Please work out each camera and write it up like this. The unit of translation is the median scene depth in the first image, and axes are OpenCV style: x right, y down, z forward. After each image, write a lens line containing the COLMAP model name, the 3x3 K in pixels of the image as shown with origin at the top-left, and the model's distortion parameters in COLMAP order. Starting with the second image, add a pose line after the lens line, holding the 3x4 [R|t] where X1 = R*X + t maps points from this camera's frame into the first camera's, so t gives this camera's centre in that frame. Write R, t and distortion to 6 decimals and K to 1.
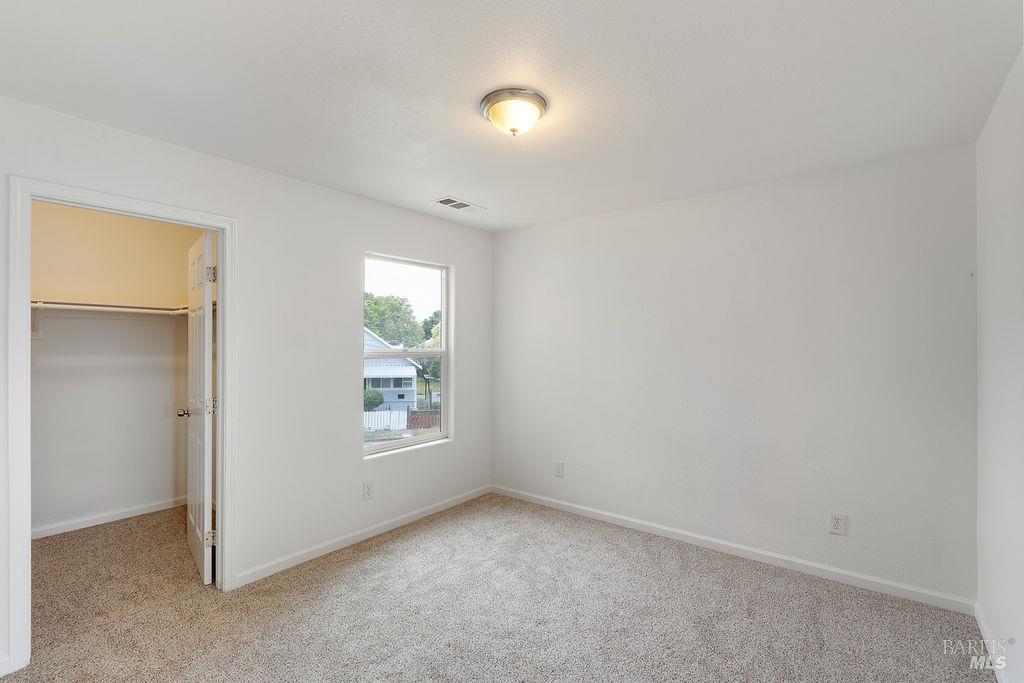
lens RADIAL K [[464.0, 0, 514.4], [0, 464.0, 339.8], [0, 0, 1]] dist [-0.005960, 0.002804]
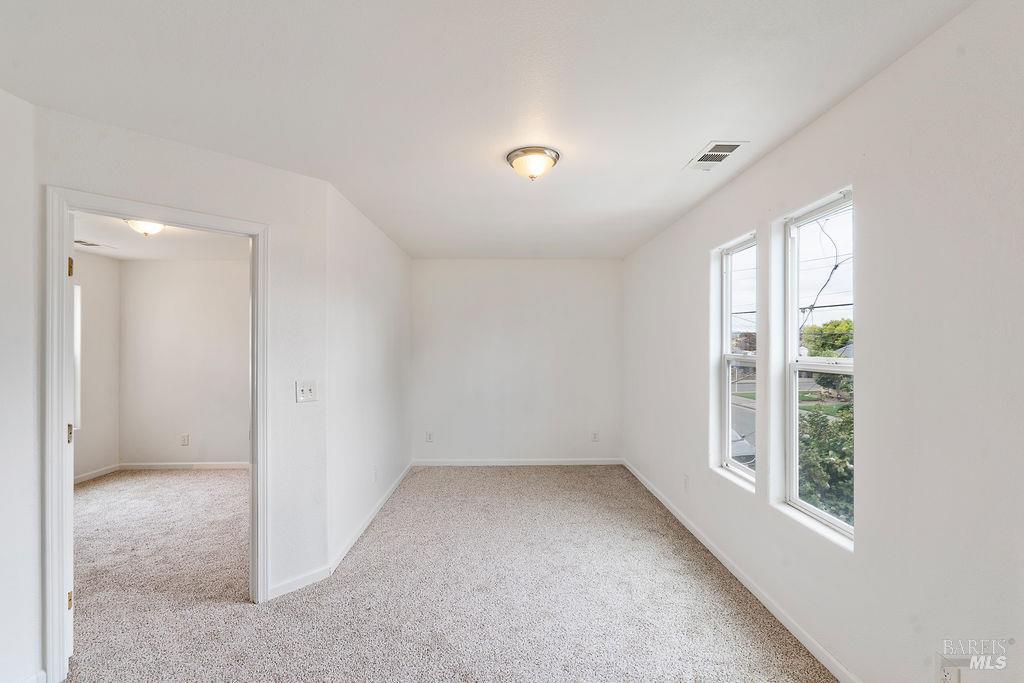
lens RADIAL K [[464.0, 0, 518.4], [0, 464.0, 343.9], [0, 0, 1]] dist [-0.005960, 0.002804]
pose [[0.769136, -0.000749, 0.639084, -0.028440], [-0.003442, 0.999980, 0.005314, -0.026813], [-0.639076, -0.006286, 0.769118, -0.937398]]
